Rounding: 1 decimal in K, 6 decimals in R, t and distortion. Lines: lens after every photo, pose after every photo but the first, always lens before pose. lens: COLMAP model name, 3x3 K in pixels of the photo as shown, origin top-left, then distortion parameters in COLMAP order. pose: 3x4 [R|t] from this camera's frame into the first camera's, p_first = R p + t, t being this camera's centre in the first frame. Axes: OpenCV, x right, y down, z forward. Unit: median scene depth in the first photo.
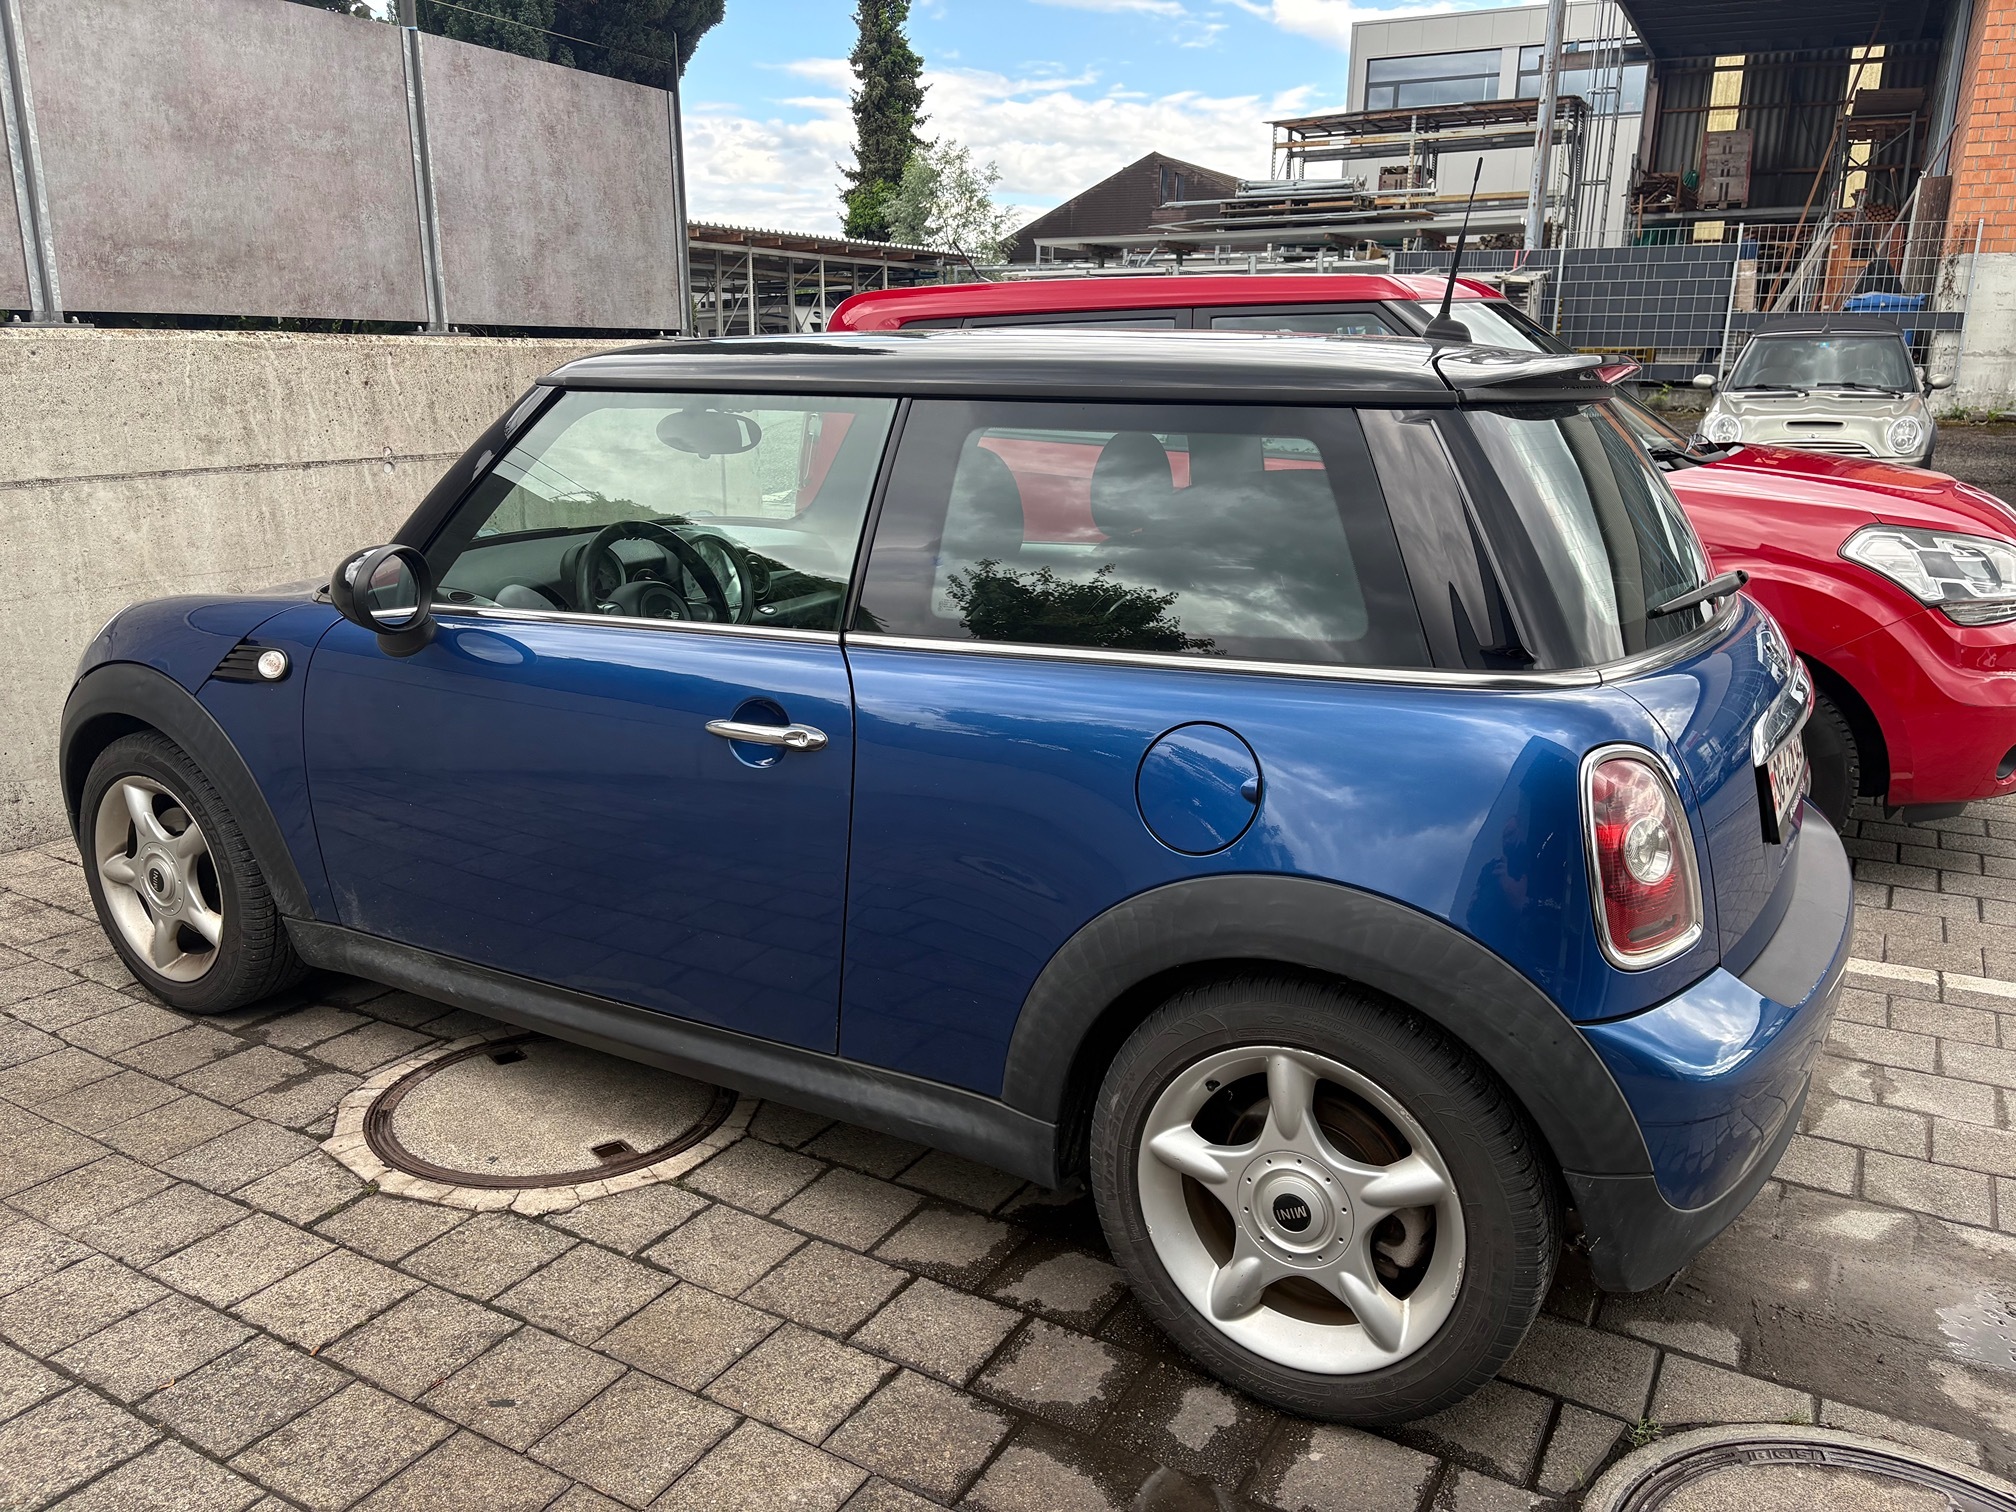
lens RADIAL K [[1529.6, 0, 1010.6], [0, 1529.6, 767.8], [0, 0, 1]] dist [0.048004, -0.049897]
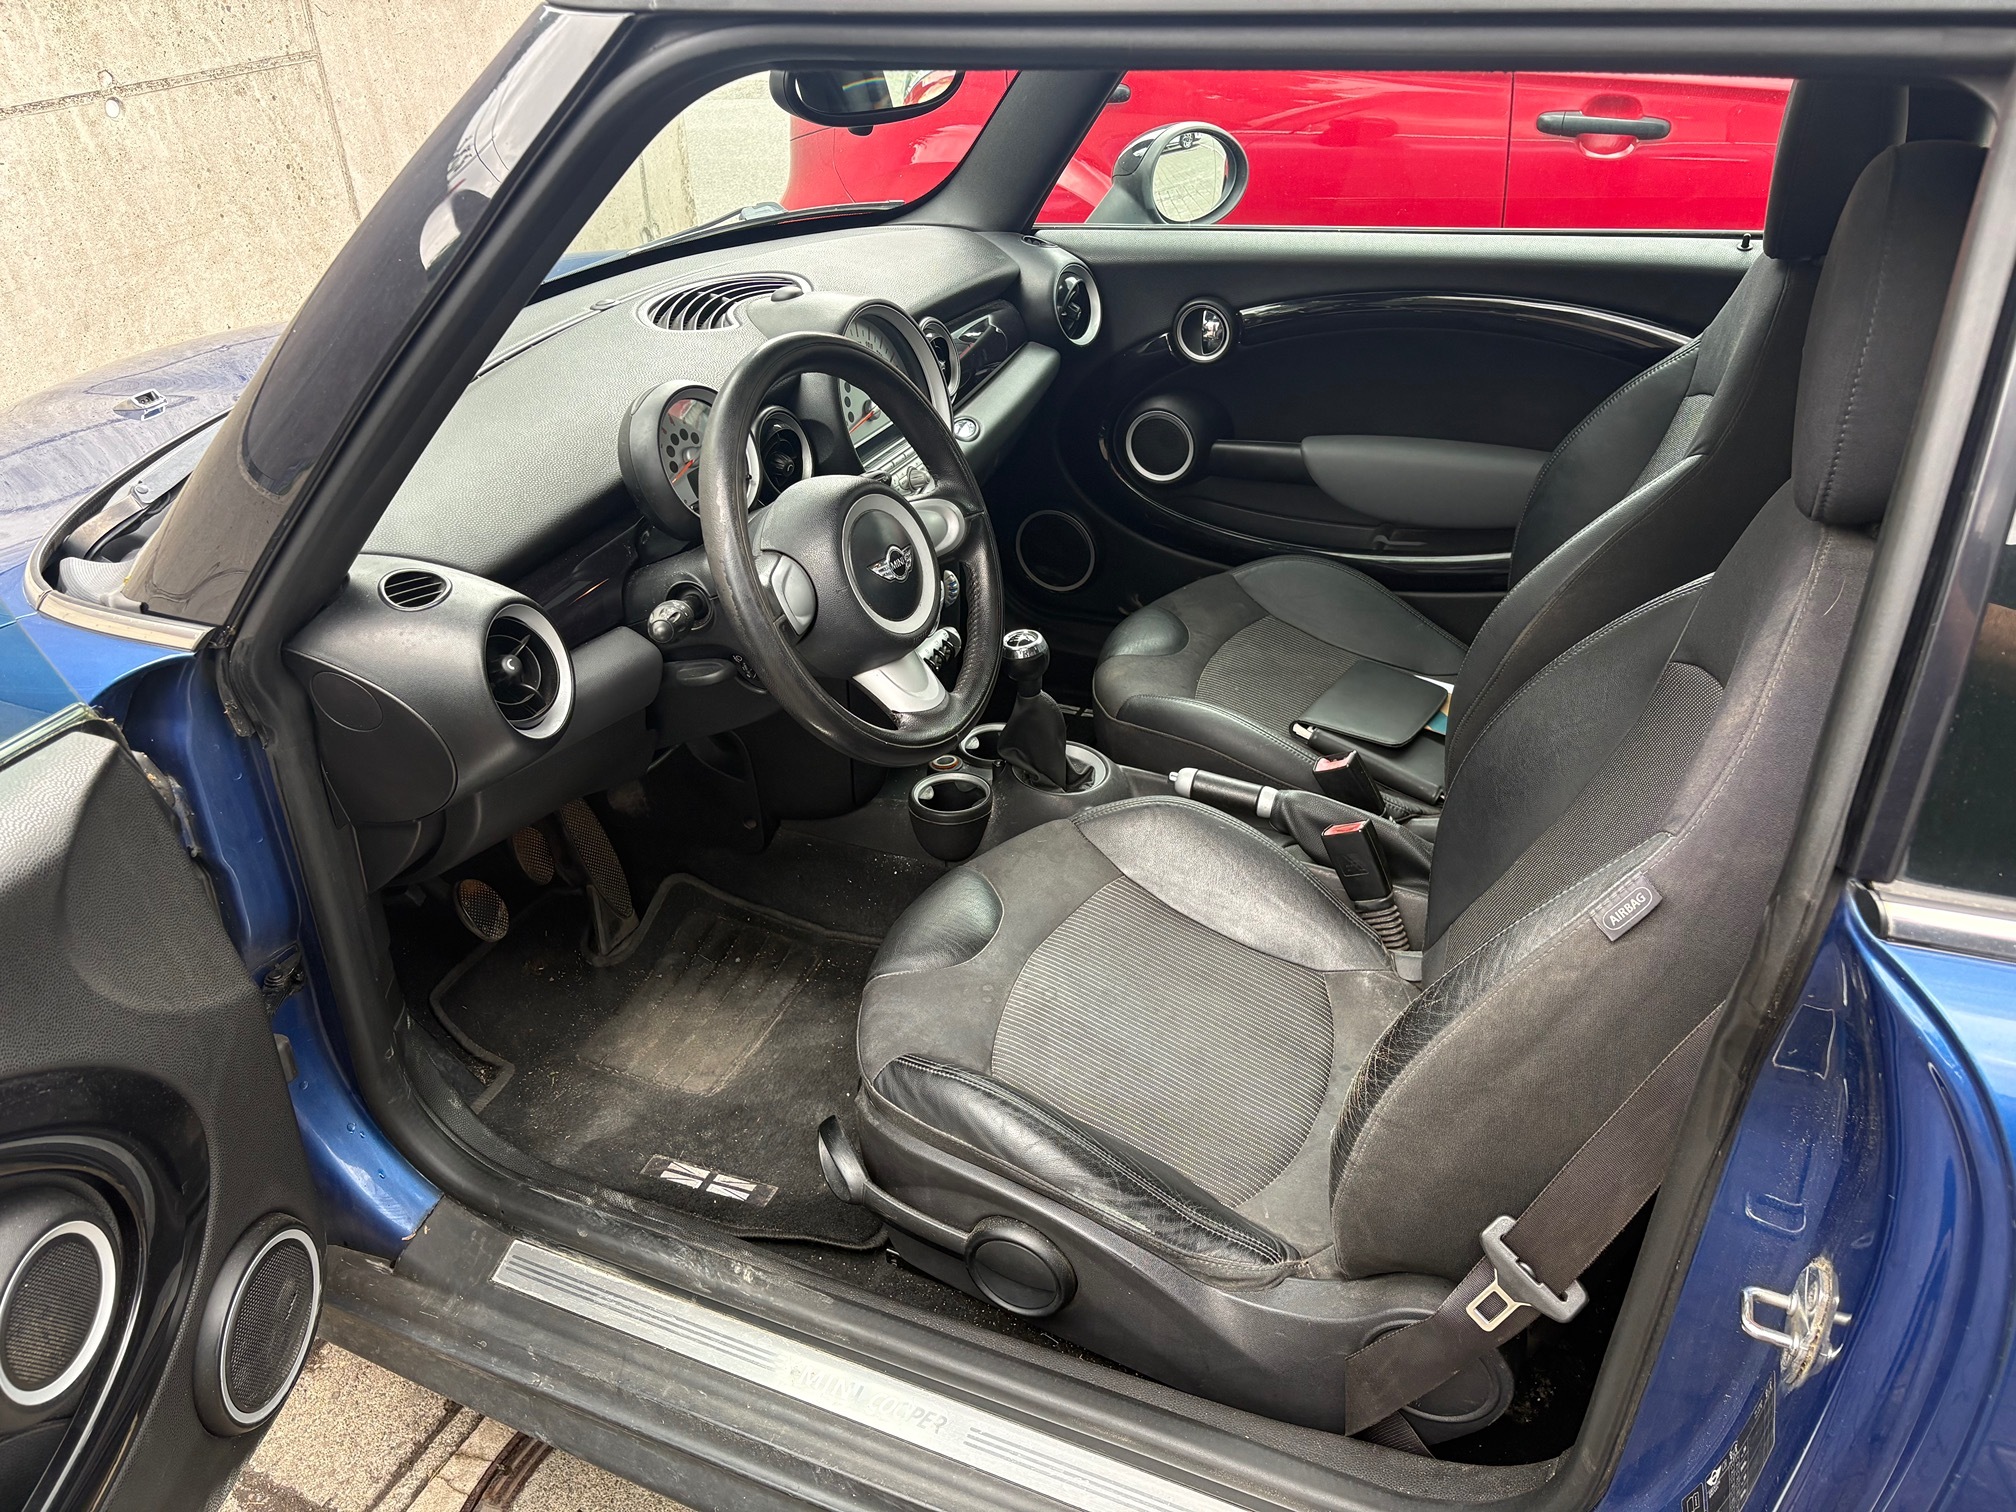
lens RADIAL K [[1529.6, 0, 1000.9], [0, 1529.6, 747.2], [0, 0, 1]] dist [0.048004, -0.049897]
pose [[0.992533, -0.096371, 0.074774, -0.158448], [0.072537, 0.959170, 0.273372, -0.115486], [-0.098066, -0.265907, 0.958998, 0.393462]]
